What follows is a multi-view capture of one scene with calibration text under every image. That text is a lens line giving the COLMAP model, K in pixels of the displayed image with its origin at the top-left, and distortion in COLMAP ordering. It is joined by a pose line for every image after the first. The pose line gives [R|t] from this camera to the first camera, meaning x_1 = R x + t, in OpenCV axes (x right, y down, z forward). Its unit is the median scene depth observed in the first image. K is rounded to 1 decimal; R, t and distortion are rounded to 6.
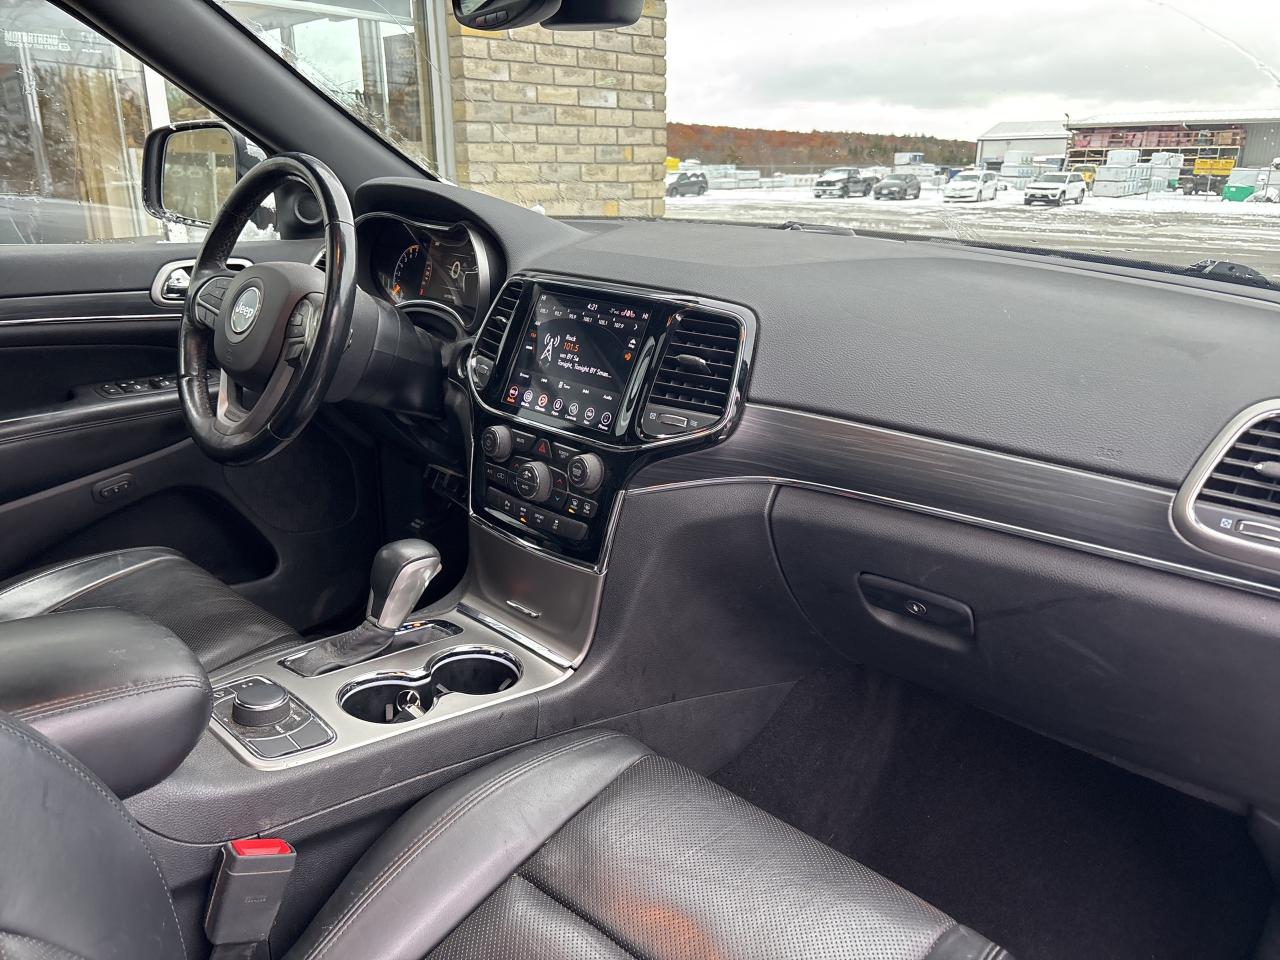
lens RADIAL K [[967.6, 0, 637.7], [0, 967.6, 481.0], [0, 0, 1]] dist [0.039320, -0.038256]
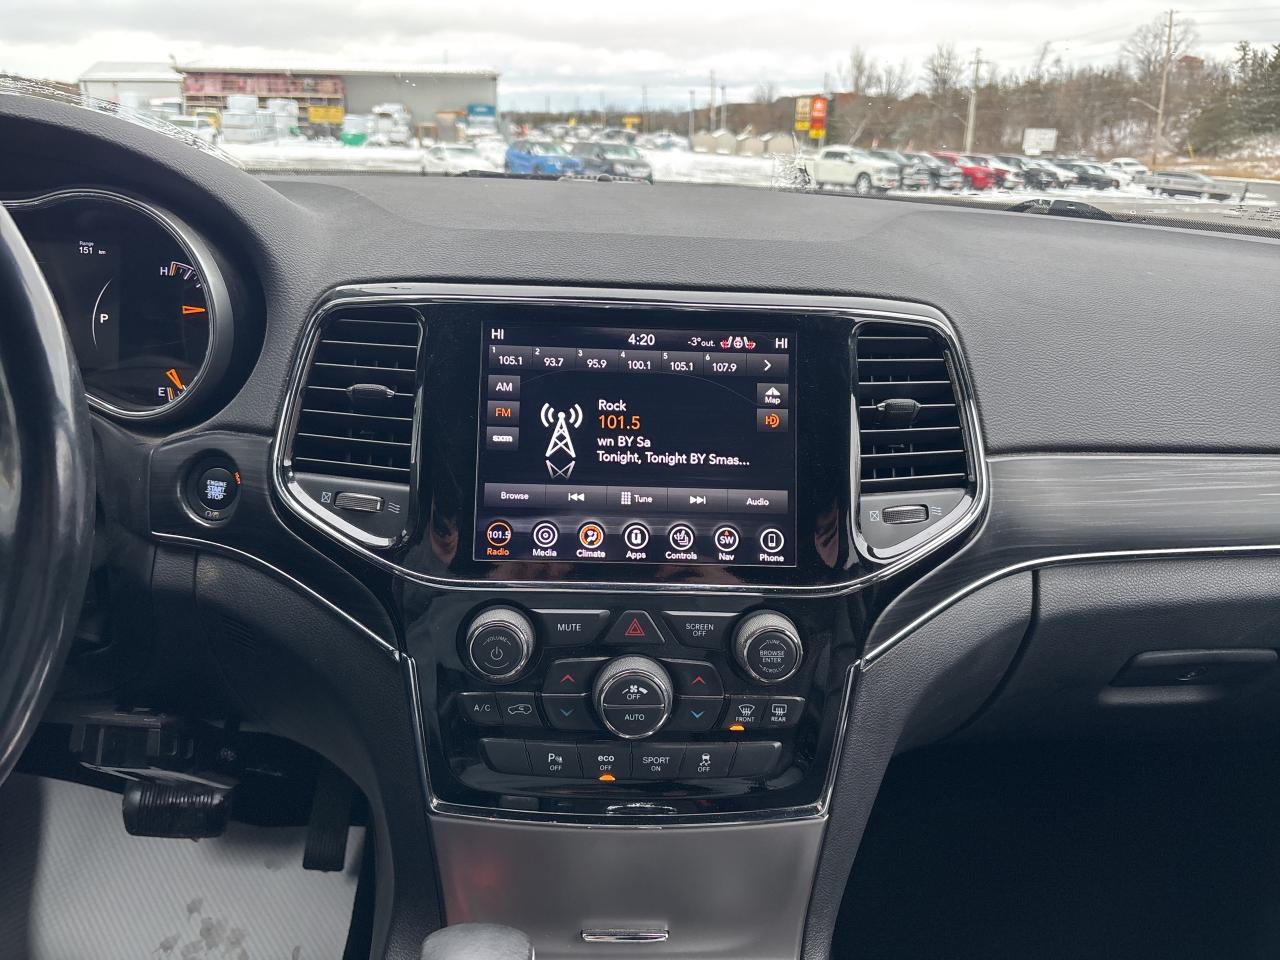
lens RADIAL K [[967.6, 0, 640.2], [0, 967.6, 478.5], [0, 0, 1]] dist [0.039320, -0.038256]
pose [[0.688261, -0.241473, 0.684096, -0.007925], [0.208471, 0.969037, 0.132312, -0.003306], [-0.694864, 0.051549, 0.717291, 0.011834]]
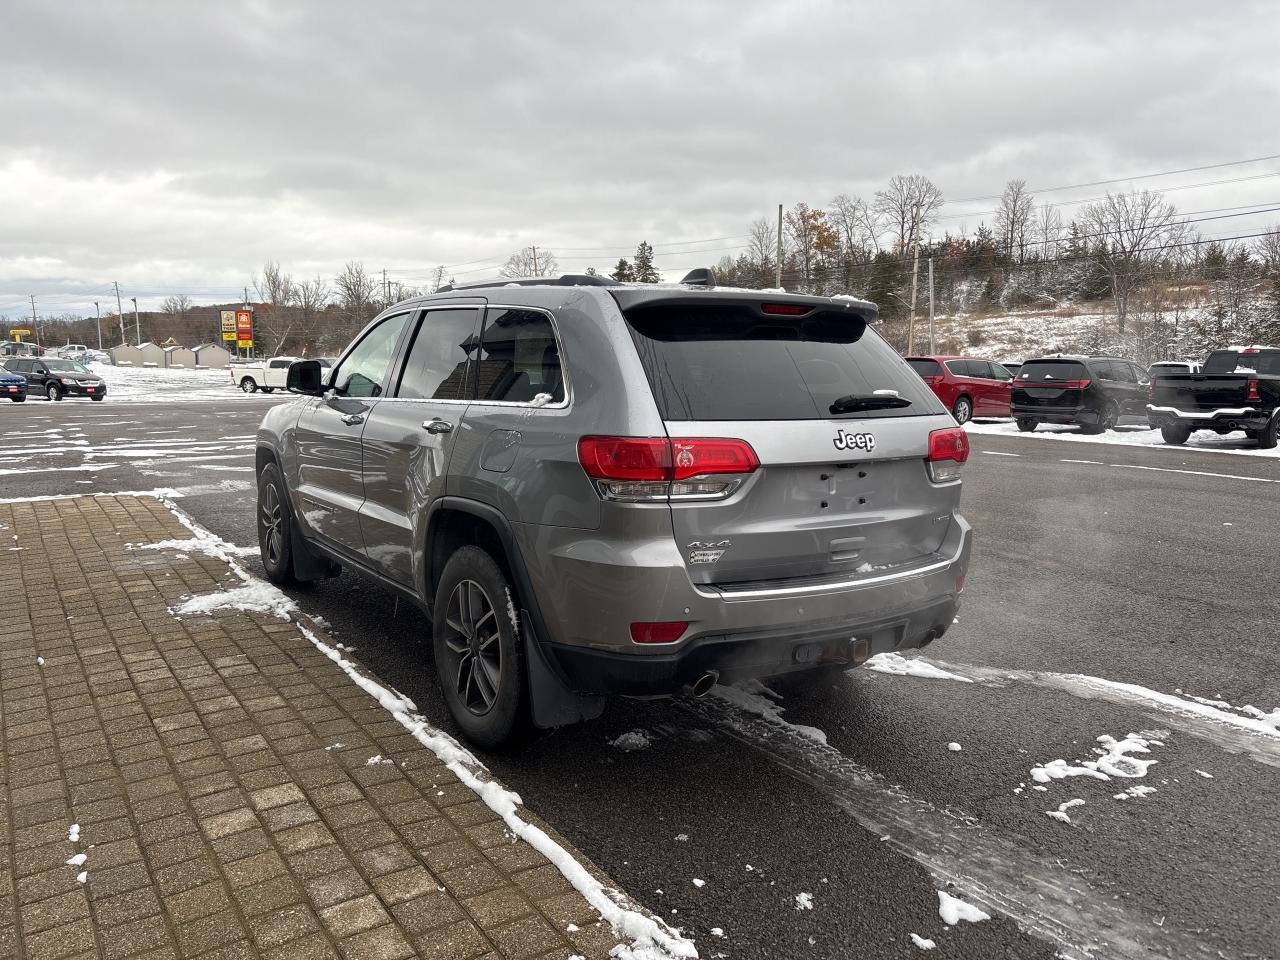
lens RADIAL K [[967.6, 0, 635.1], [0, 967.6, 486.2], [0, 0, 1]] dist [0.039320, -0.038256]
pose [[0.198504, -0.150885, 0.968416, -0.131630], [0.295205, 0.951398, 0.087723, 0.002101], [-0.934586, 0.268467, 0.233399, -0.023299]]
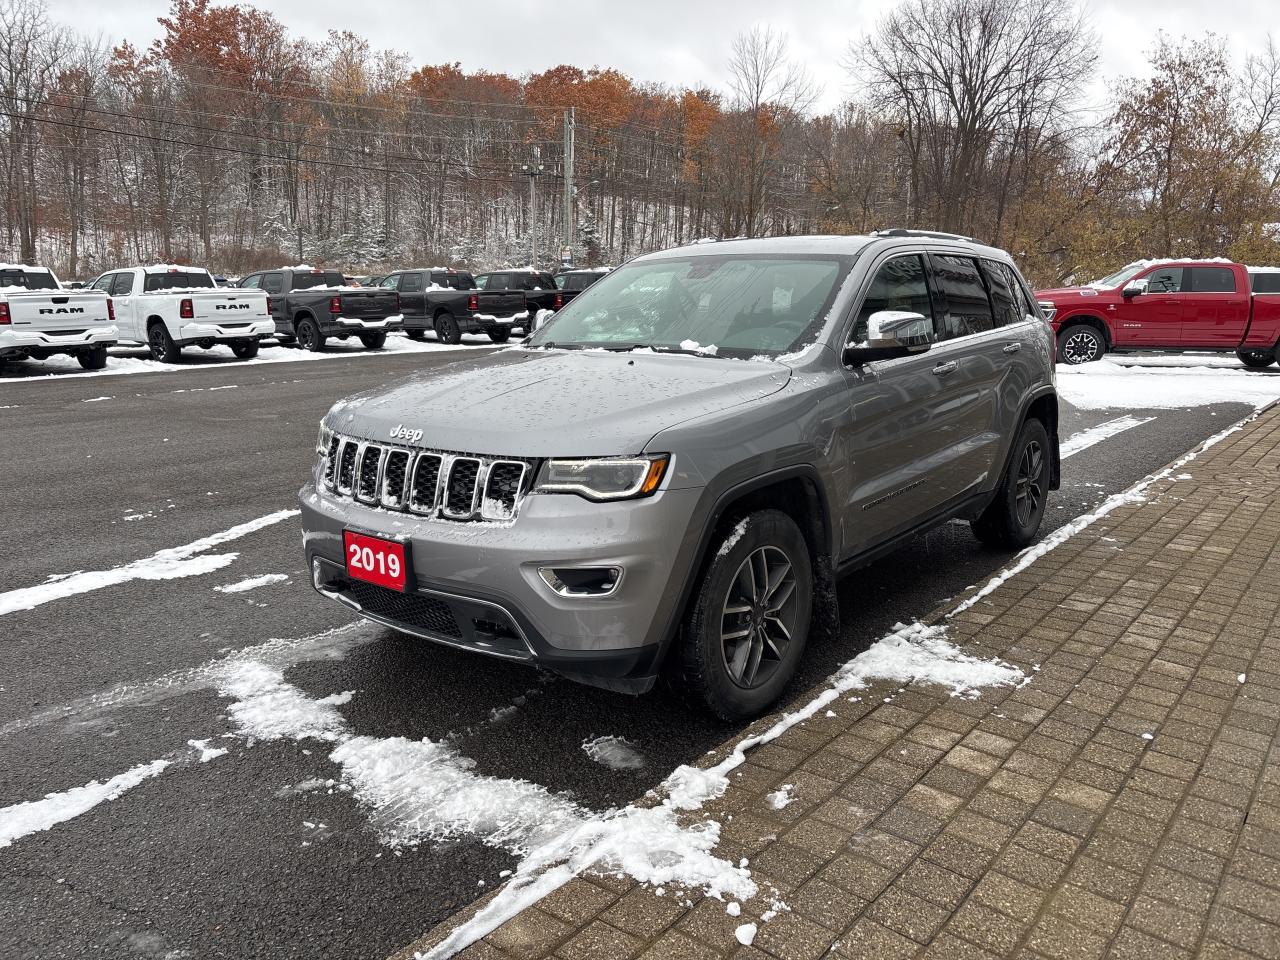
lens RADIAL K [[967.6, 0, 640.7], [0, 967.6, 481.3], [0, 0, 1]] dist [0.039320, -0.038256]
pose [[-0.994378, 0.004723, -0.105786, 0.016677], [-0.048471, 0.867895, 0.494377, -0.045610], [0.094146, 0.496725, -0.862787, 0.126990]]
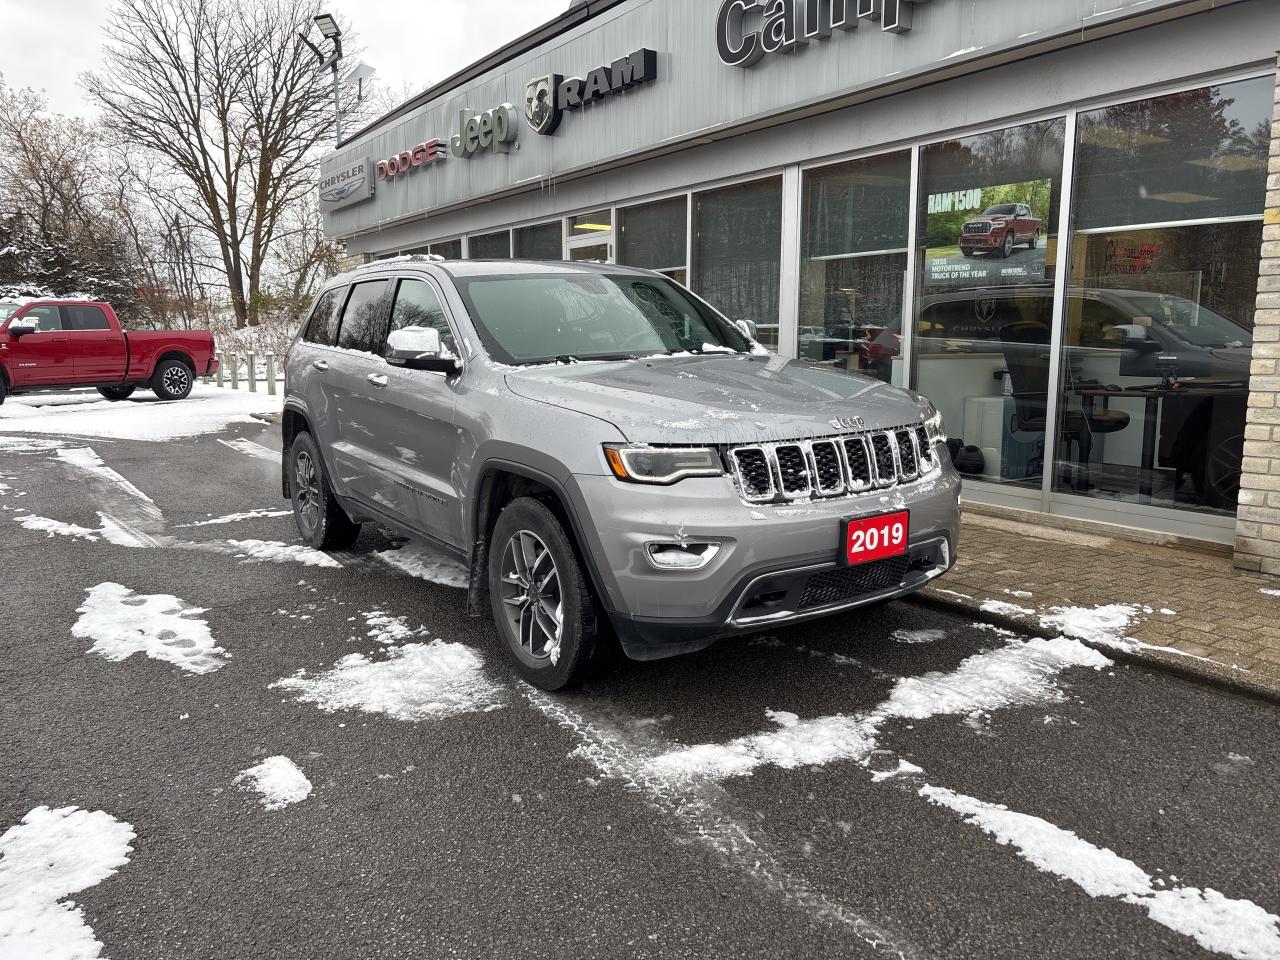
lens RADIAL K [[967.6, 0, 633.8], [0, 967.6, 475.9], [0, 0, 1]] dist [0.039320, -0.038256]
pose [[-0.191957, 0.141296, -0.971178, 0.115199], [-0.300746, 0.933502, 0.195258, -0.016000], [0.934187, 0.329559, -0.136698, 0.051264]]
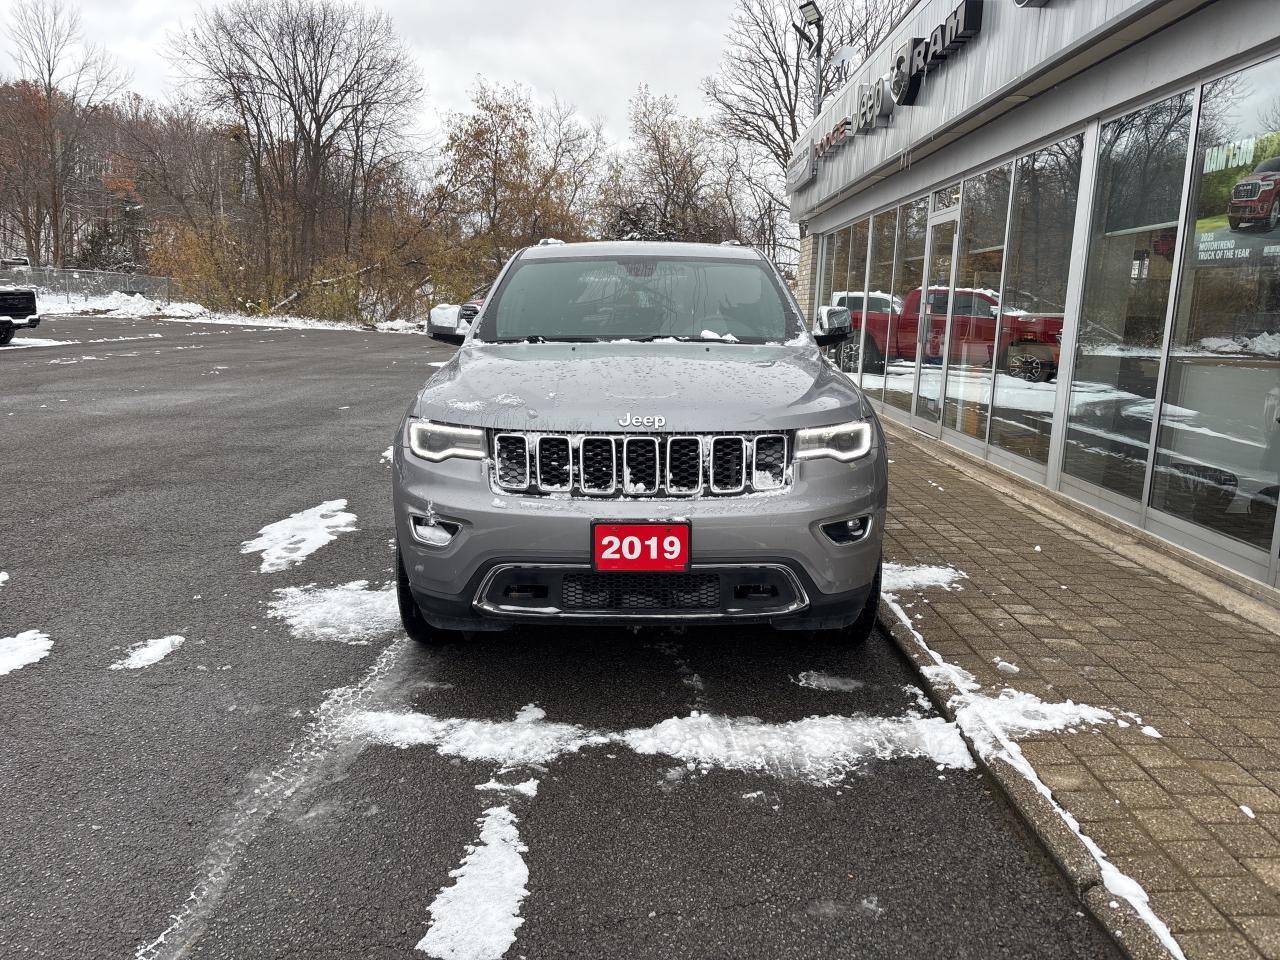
lens RADIAL K [[967.6, 0, 643.8], [0, 967.6, 474.0], [0, 0, 1]] dist [0.039320, -0.038256]
pose [[-0.709947, 0.099299, -0.697220, 0.082588], [-0.244981, 0.893360, 0.376687, -0.035189], [0.660272, 0.438233, -0.609912, 0.105901]]
